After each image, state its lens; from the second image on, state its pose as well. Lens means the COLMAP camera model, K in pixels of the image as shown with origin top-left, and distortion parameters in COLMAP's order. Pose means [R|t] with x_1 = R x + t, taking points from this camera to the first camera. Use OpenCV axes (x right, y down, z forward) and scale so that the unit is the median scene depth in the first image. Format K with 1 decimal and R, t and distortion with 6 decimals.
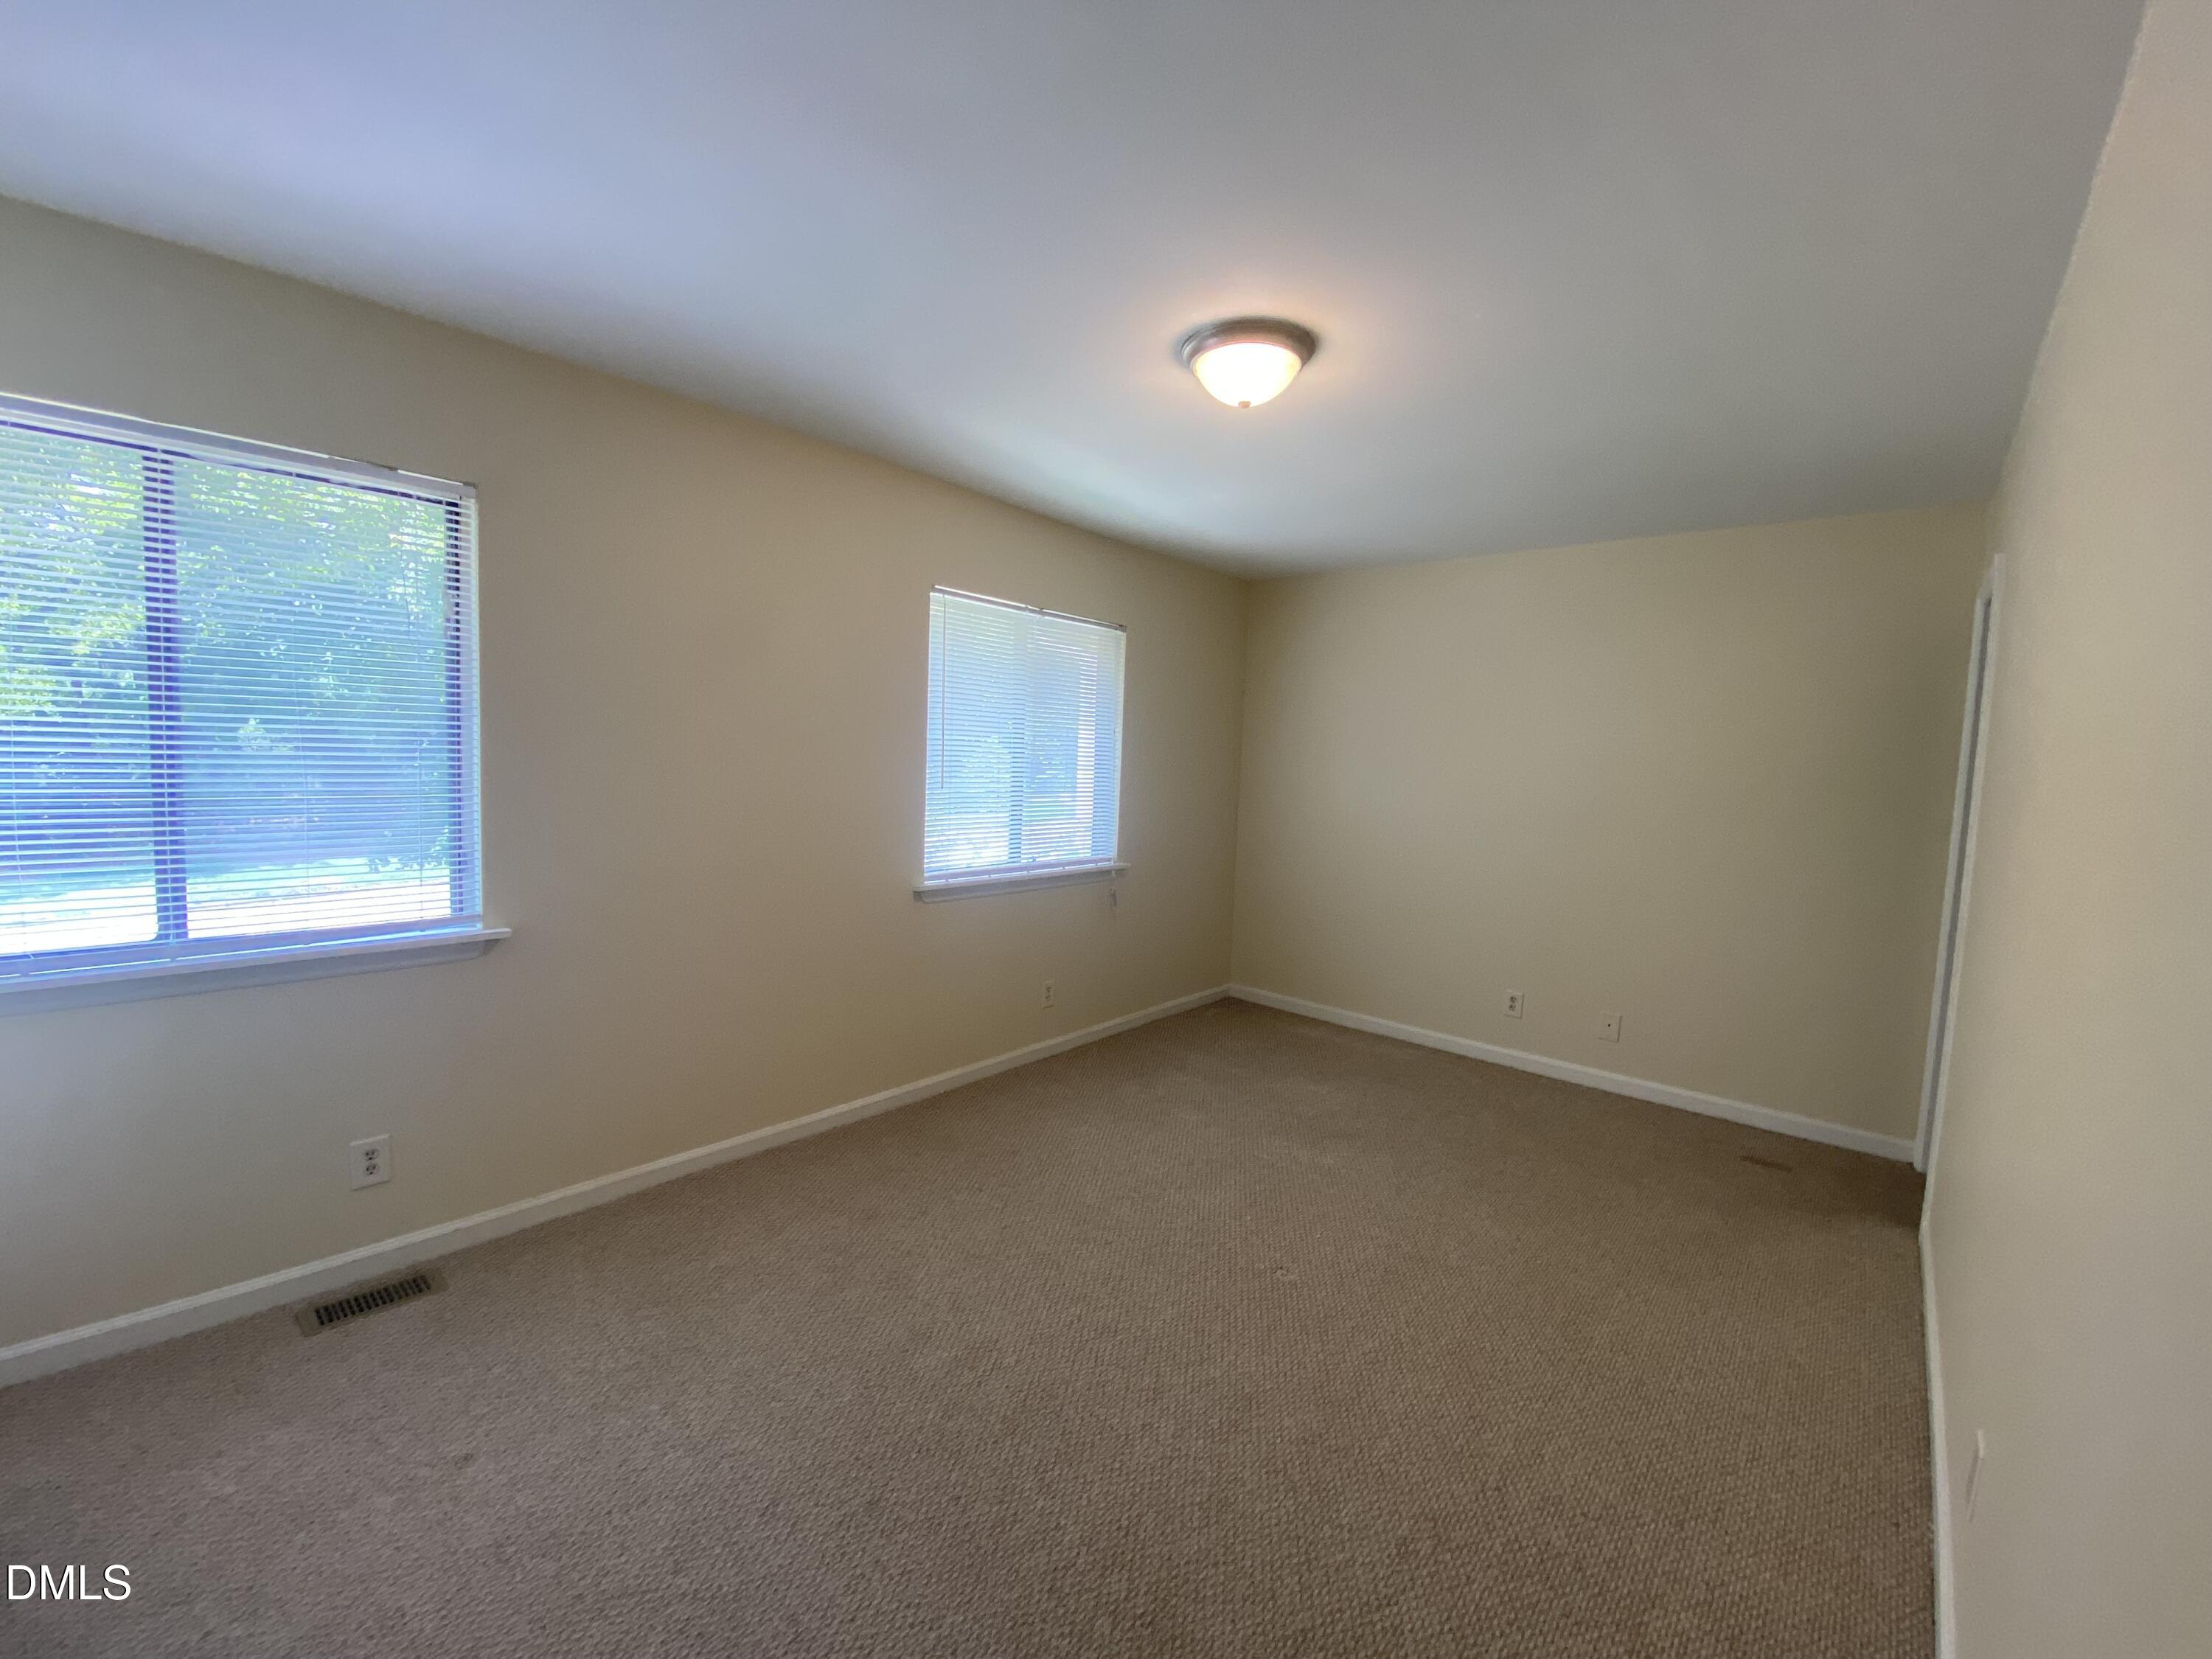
lens RADIAL K [[858.9, 0, 1105.8], [0, 858.9, 825.1], [0, 0, 1]] dist [-0.010918, -0.010139]
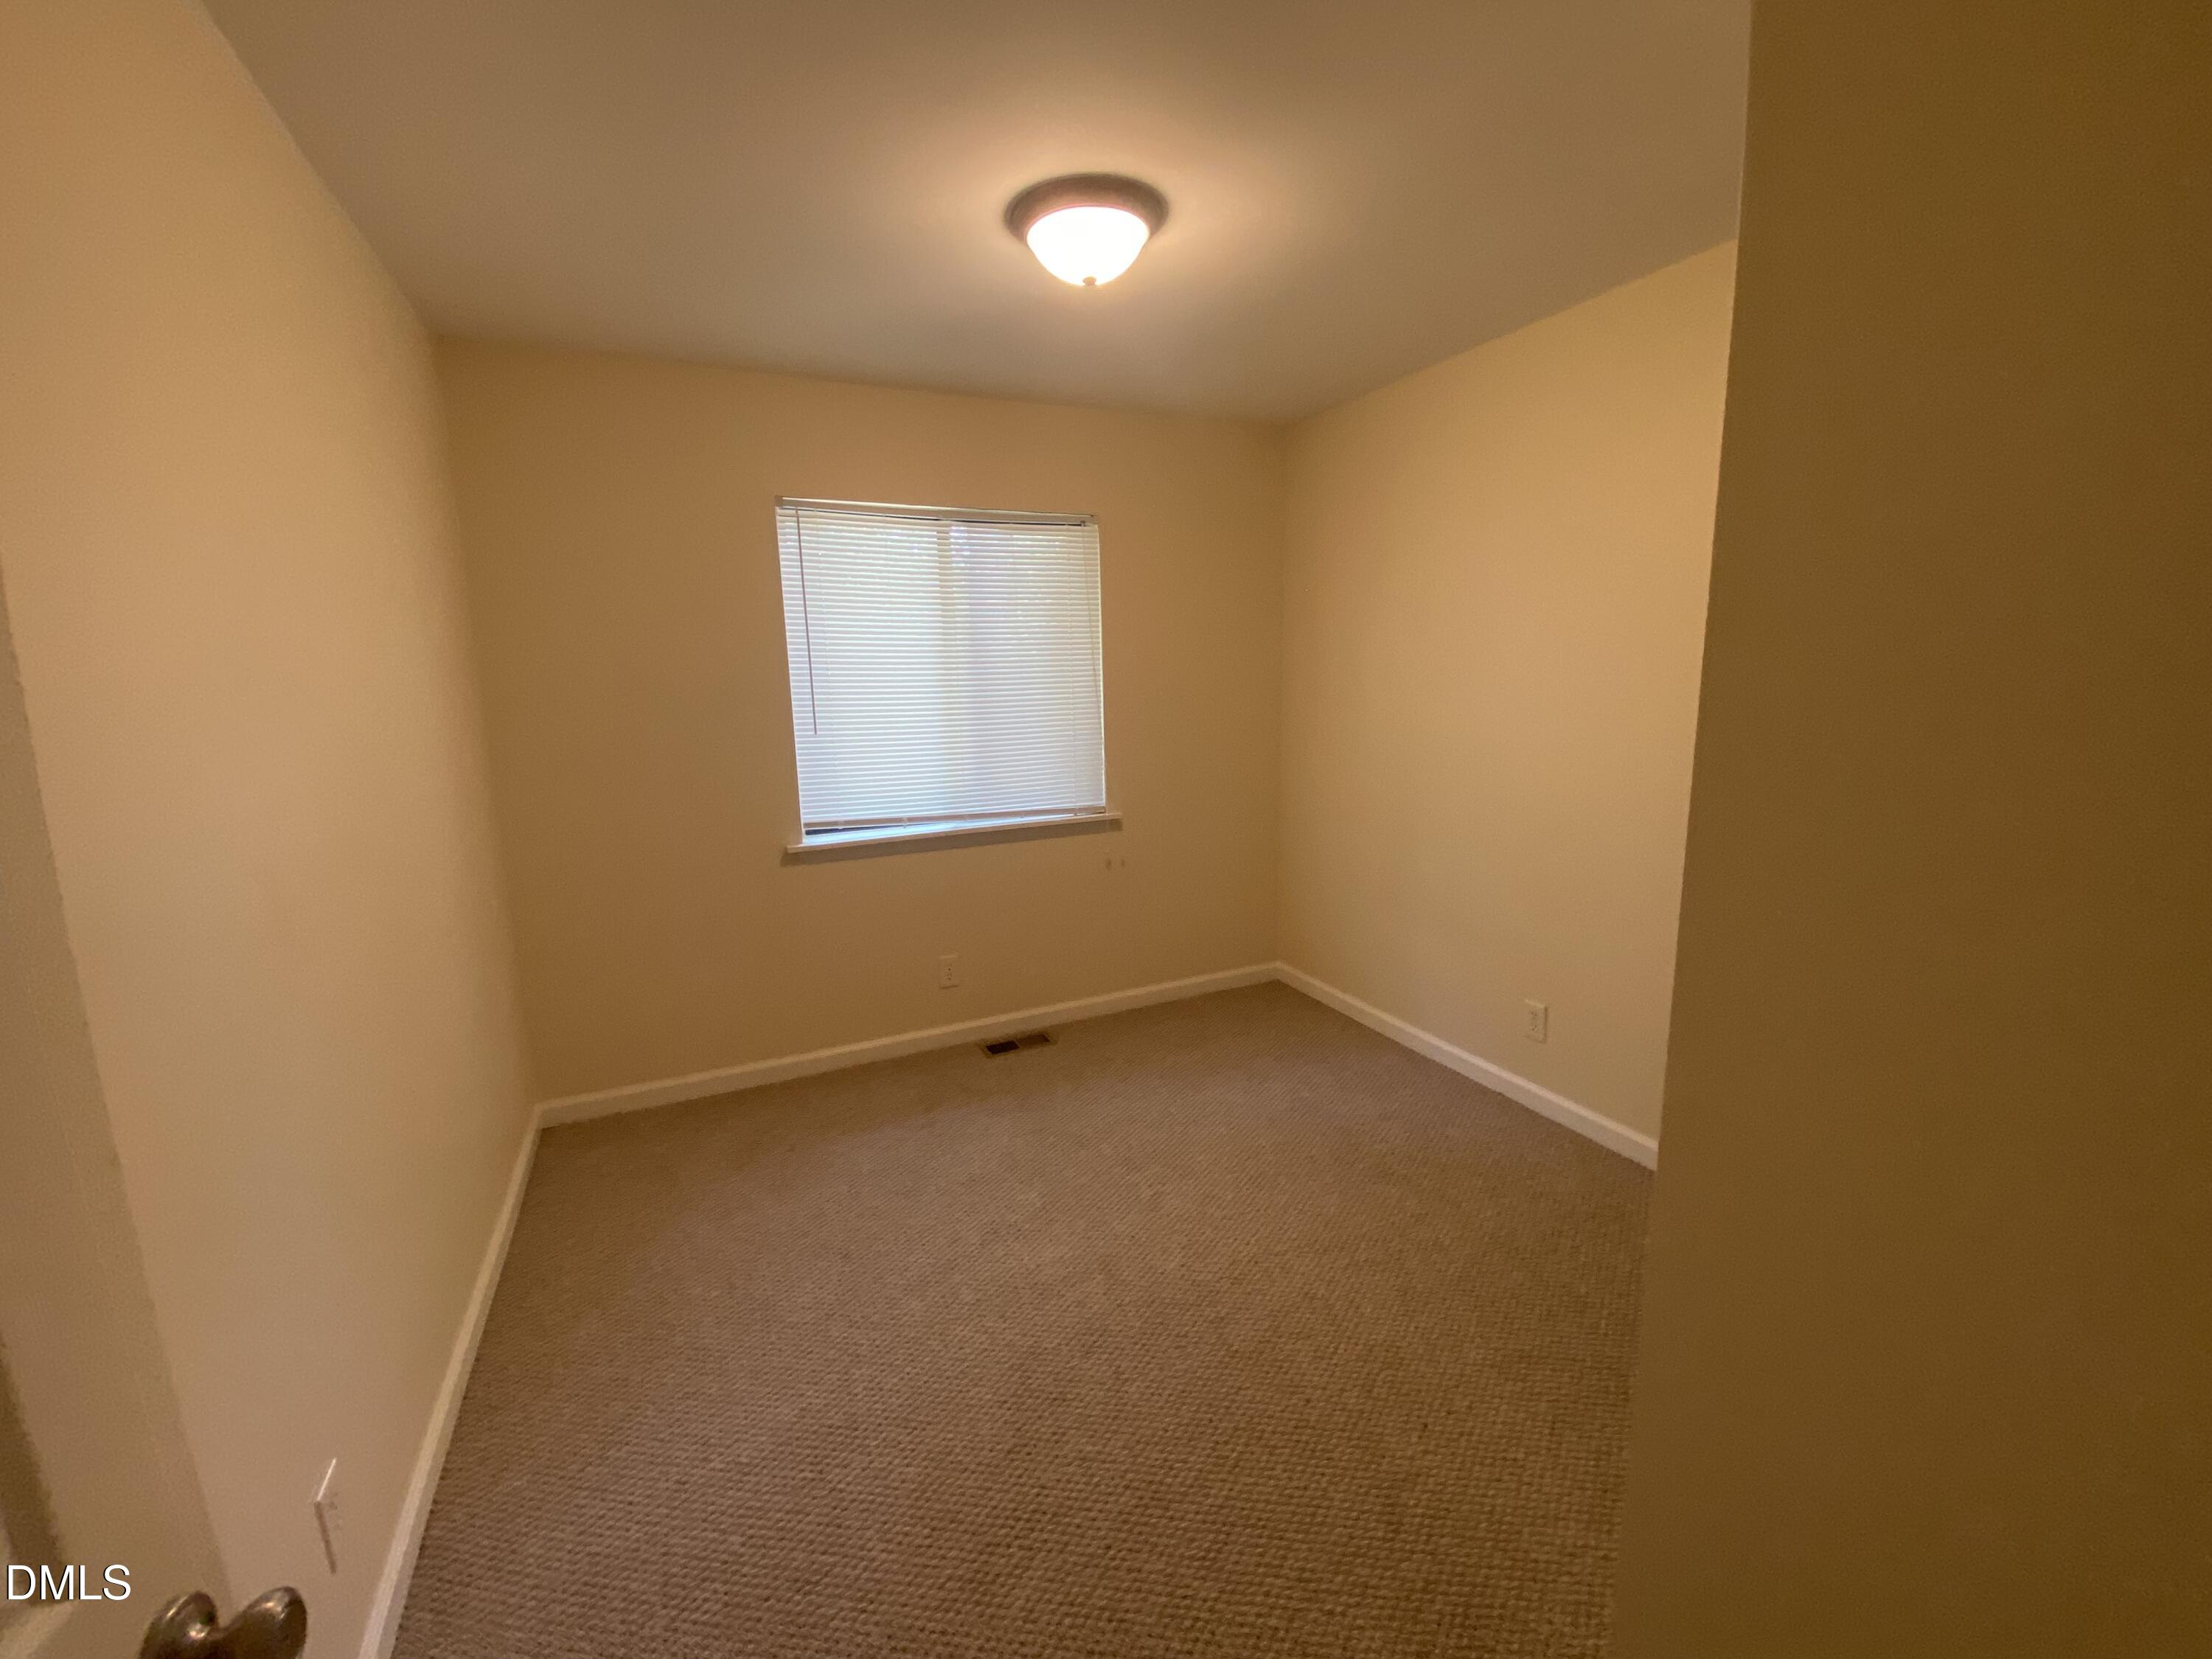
lens RADIAL K [[858.9, 0, 1105.8], [0, 858.9, 825.1], [0, 0, 1]] dist [-0.010918, -0.010139]
pose [[0.917197, 0.043494, -0.396052, 0.339428], [0.008718, 0.991595, 0.129087, -0.050799], [0.398338, -0.121851, 0.909109, 0.246759]]
